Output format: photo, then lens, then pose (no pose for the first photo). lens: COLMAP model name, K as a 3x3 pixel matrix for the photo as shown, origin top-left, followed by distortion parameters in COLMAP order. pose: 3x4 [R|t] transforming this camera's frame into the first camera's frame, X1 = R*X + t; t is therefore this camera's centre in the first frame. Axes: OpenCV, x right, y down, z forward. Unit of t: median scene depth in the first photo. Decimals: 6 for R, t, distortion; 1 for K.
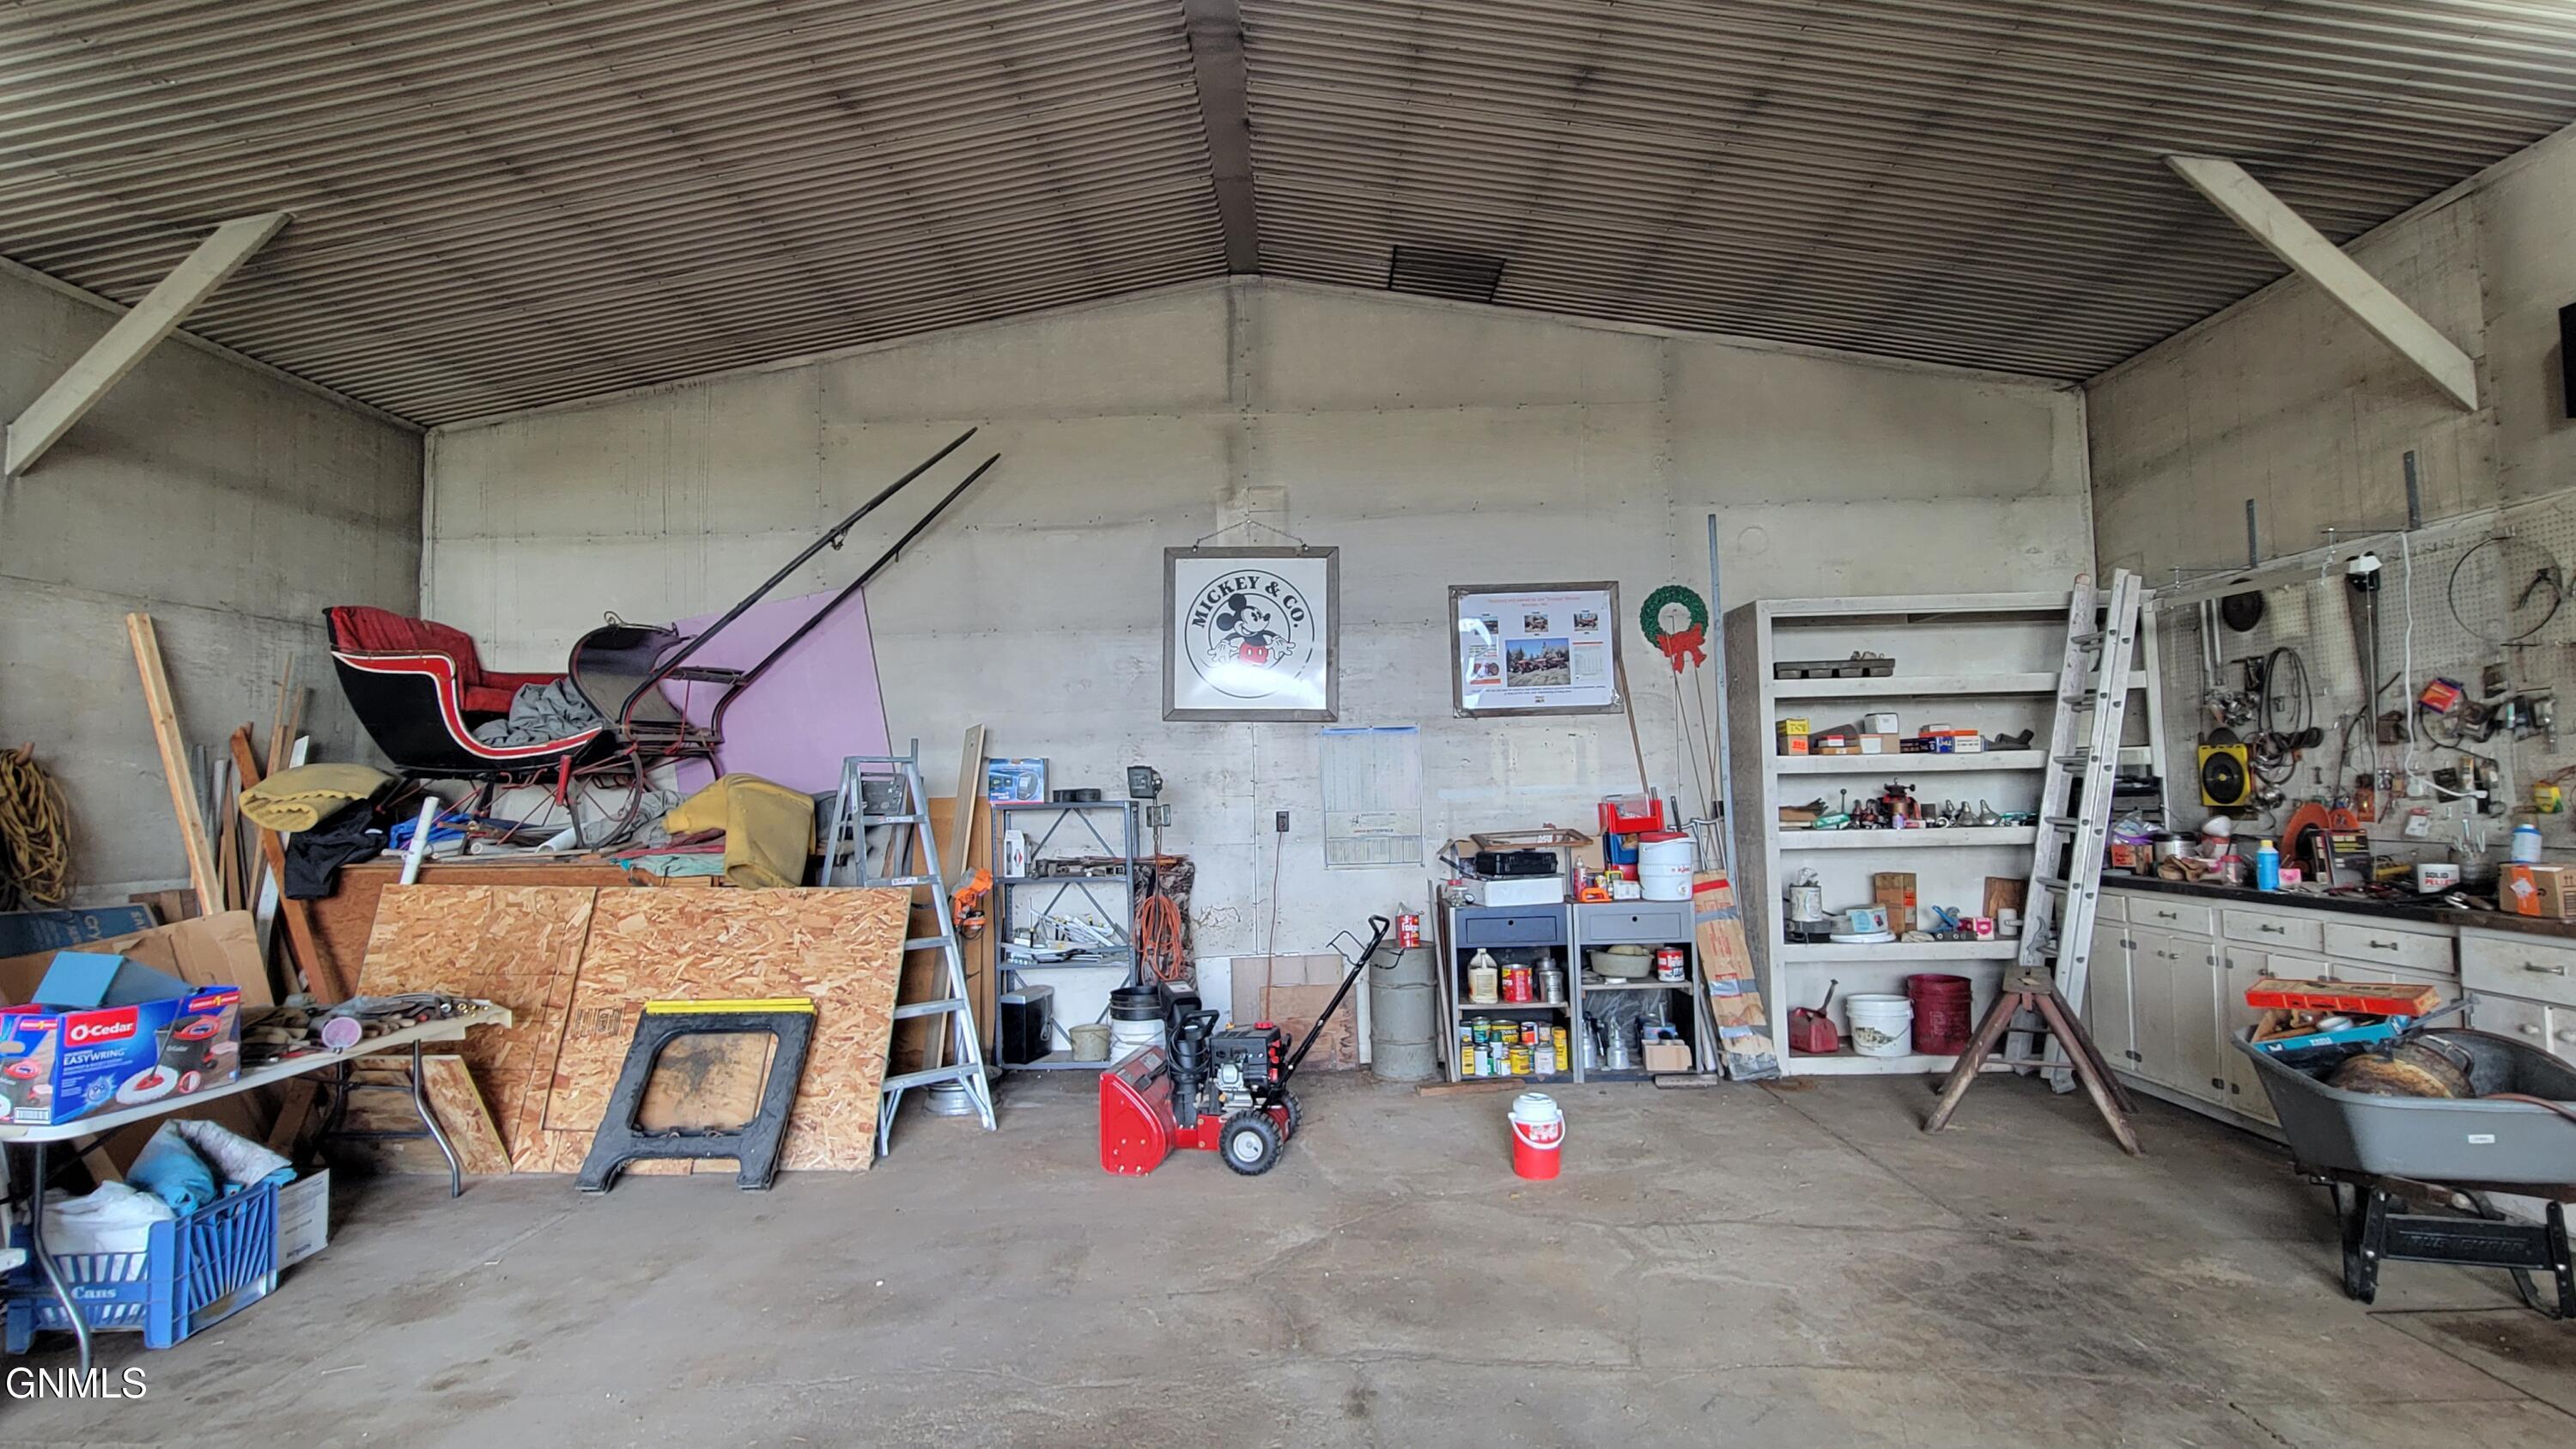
lens RADIAL K [[1049.0, 0, 1292.6], [0, 1049.0, 721.6], [0, 0, 1]] dist [-0.000505, -0.000455]
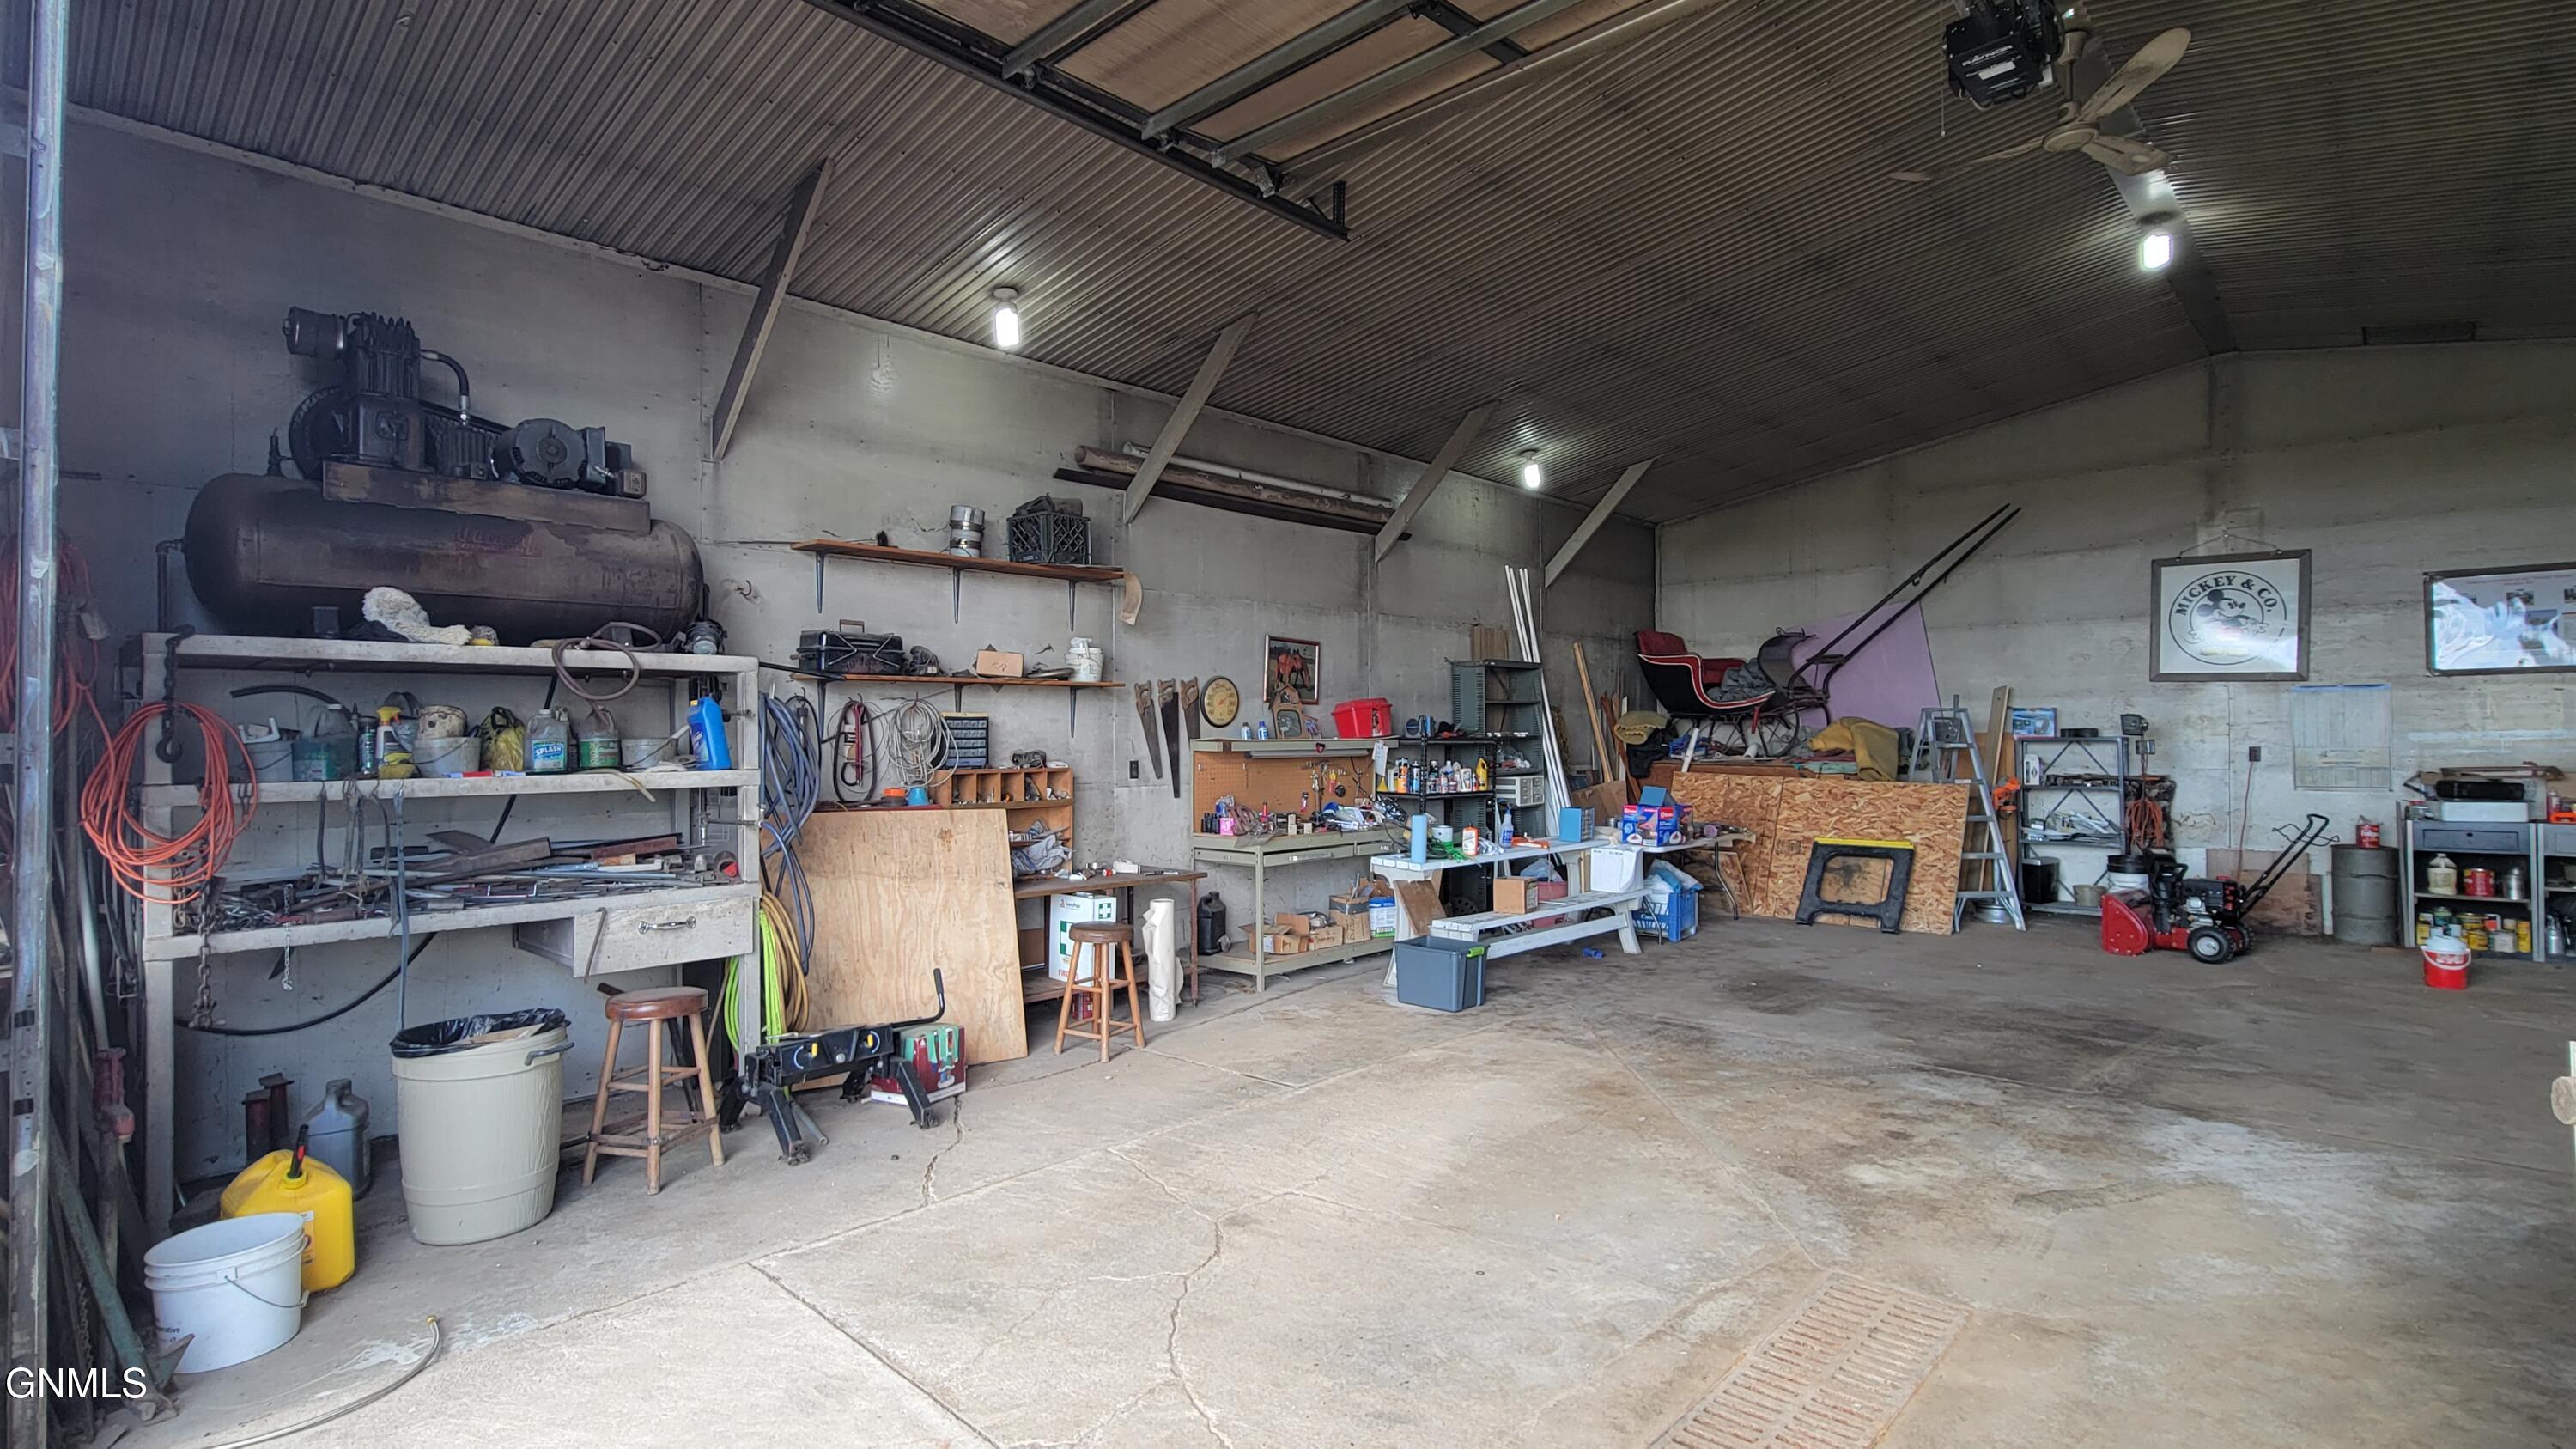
lens RADIAL K [[1205.2, 0, 1285.6], [0, 1205.2, 730.2], [0, 0, 1]] dist [-0.001507, -0.000658]
pose [[0.730365, 0.014802, -0.682897, 0.154497], [0.036370, 0.997504, 0.060519, -0.085963], [0.682088, -0.069038, 0.728004, -1.123232]]
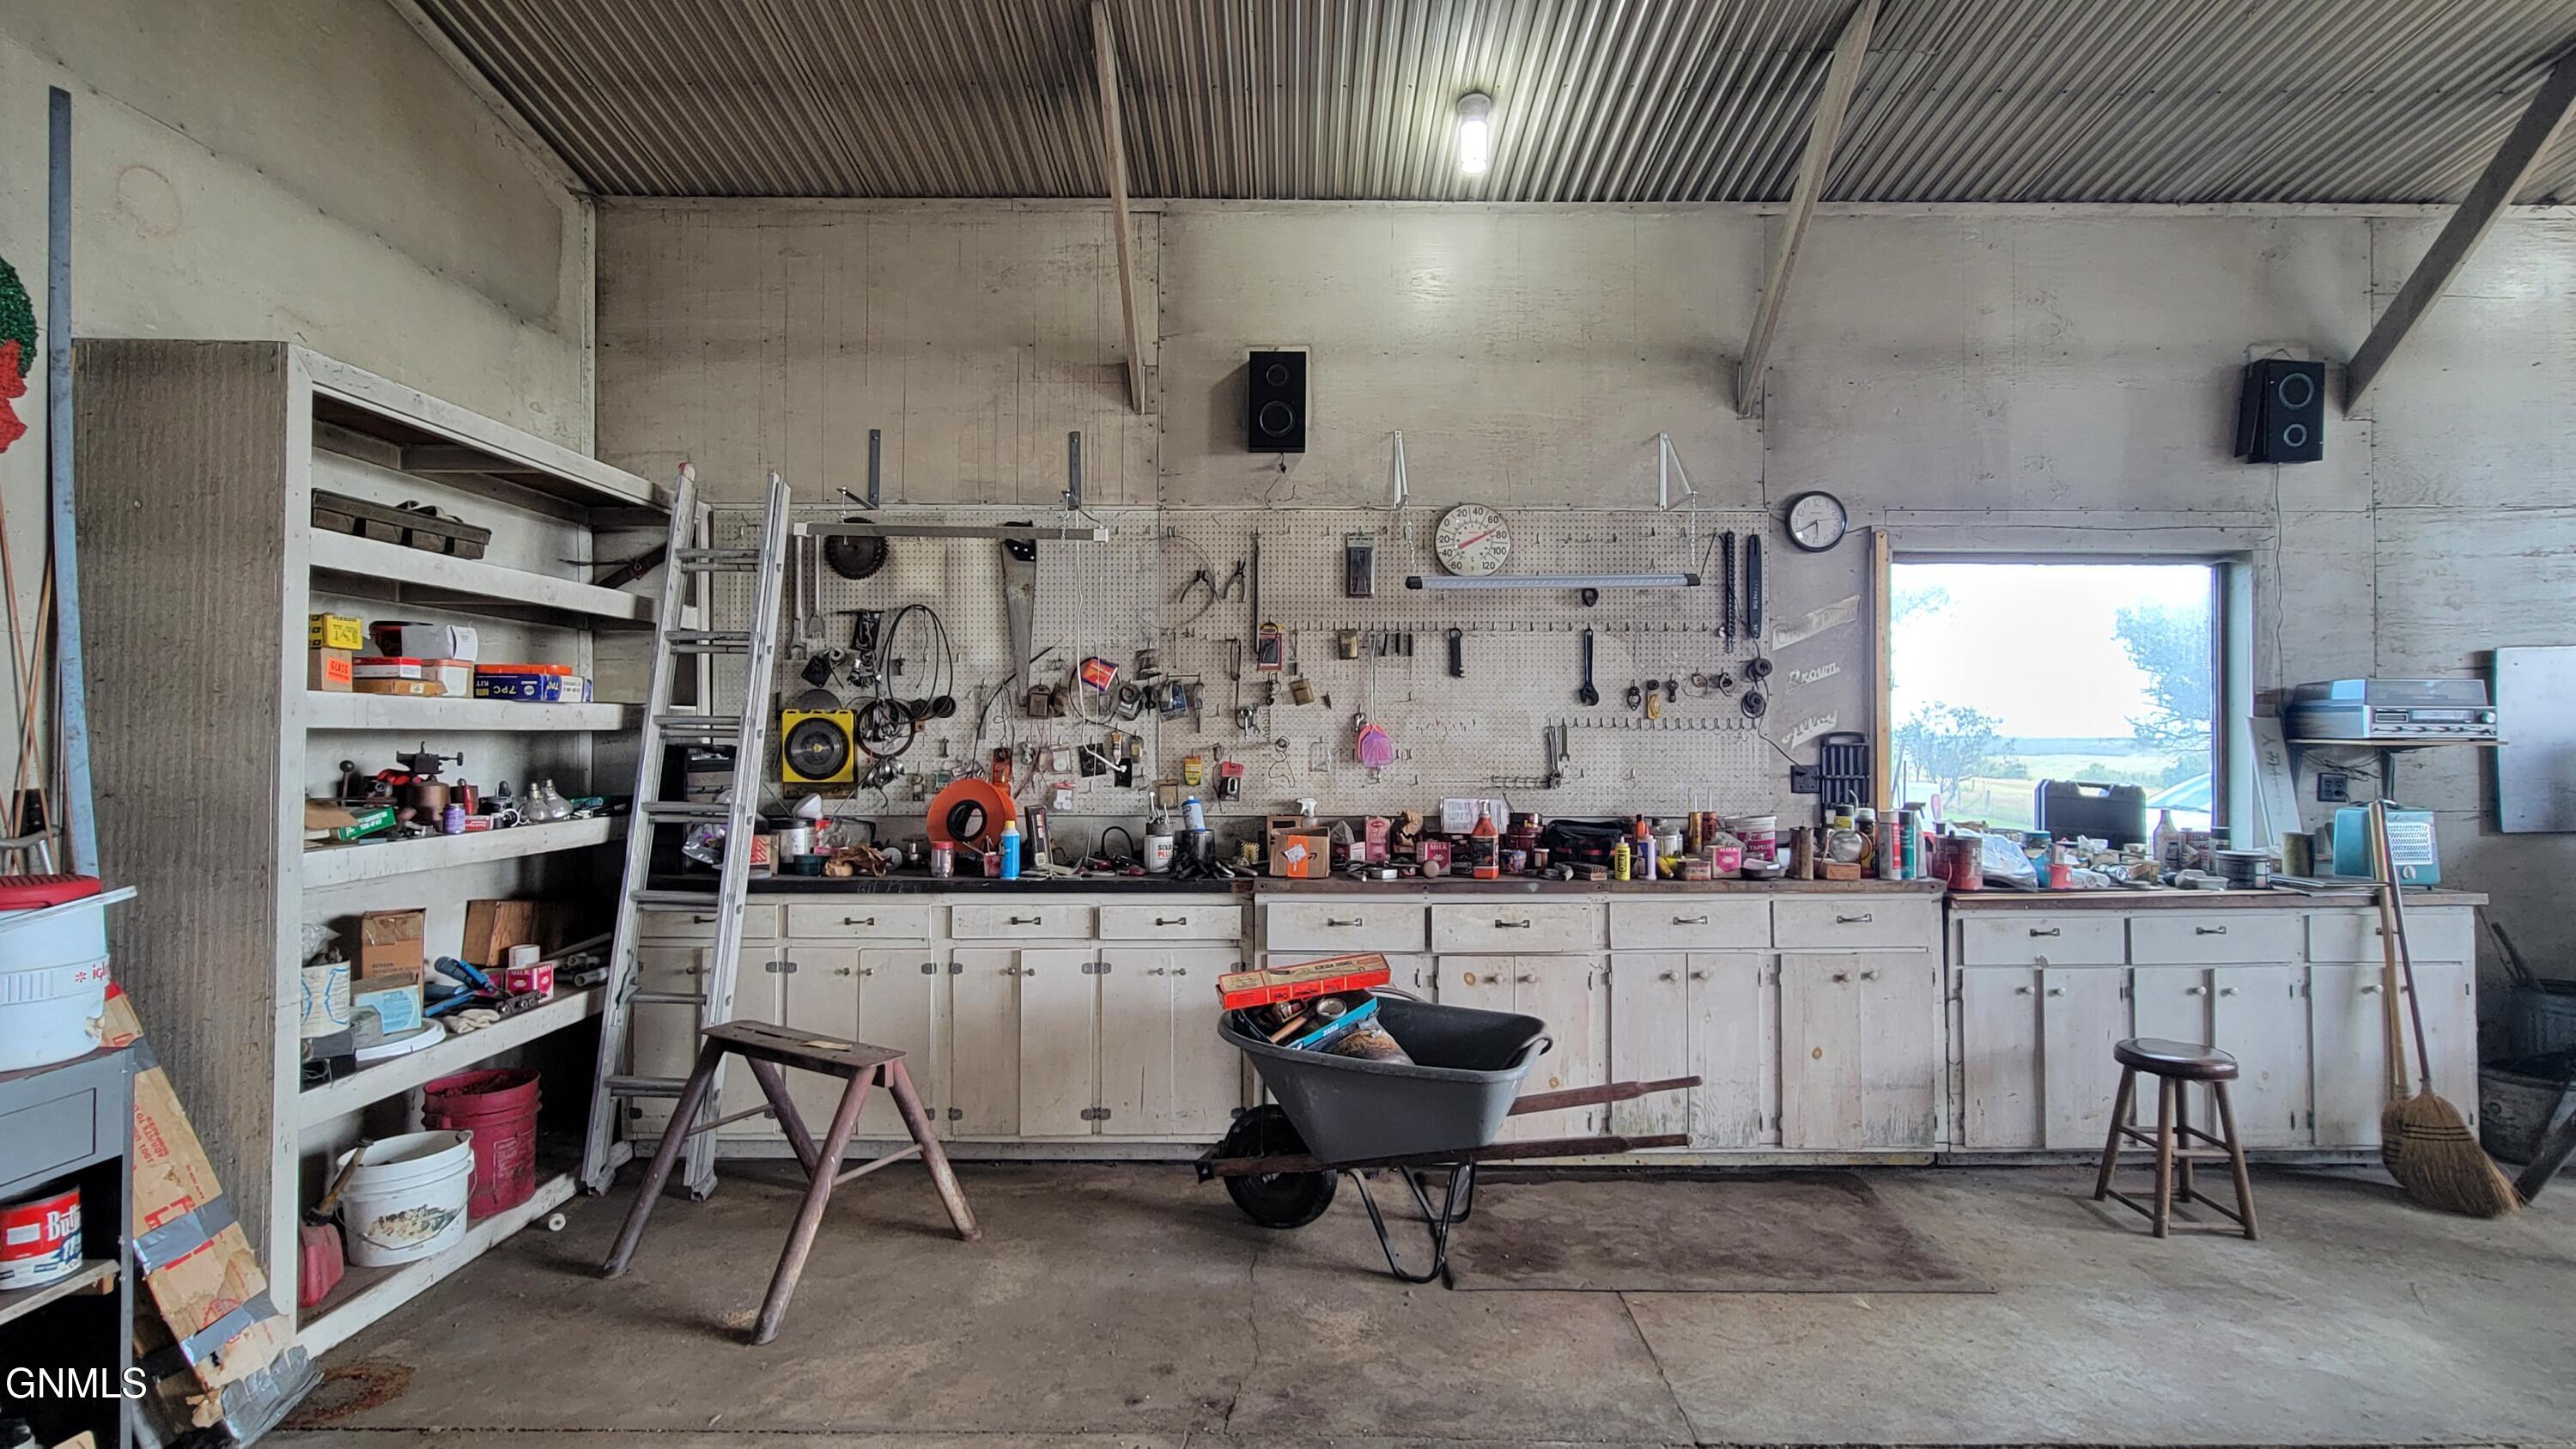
lens RADIAL K [[1205.2, 0, 1285.6], [0, 1205.2, 730.2], [0, 0, 1]] dist [-0.001507, -0.000658]
pose [[-0.001350, 0.024008, 0.999711, -0.070754], [-0.068914, 0.997333, -0.024044, 0.033545], [-0.997622, -0.068927, 0.000308, 0.581962]]
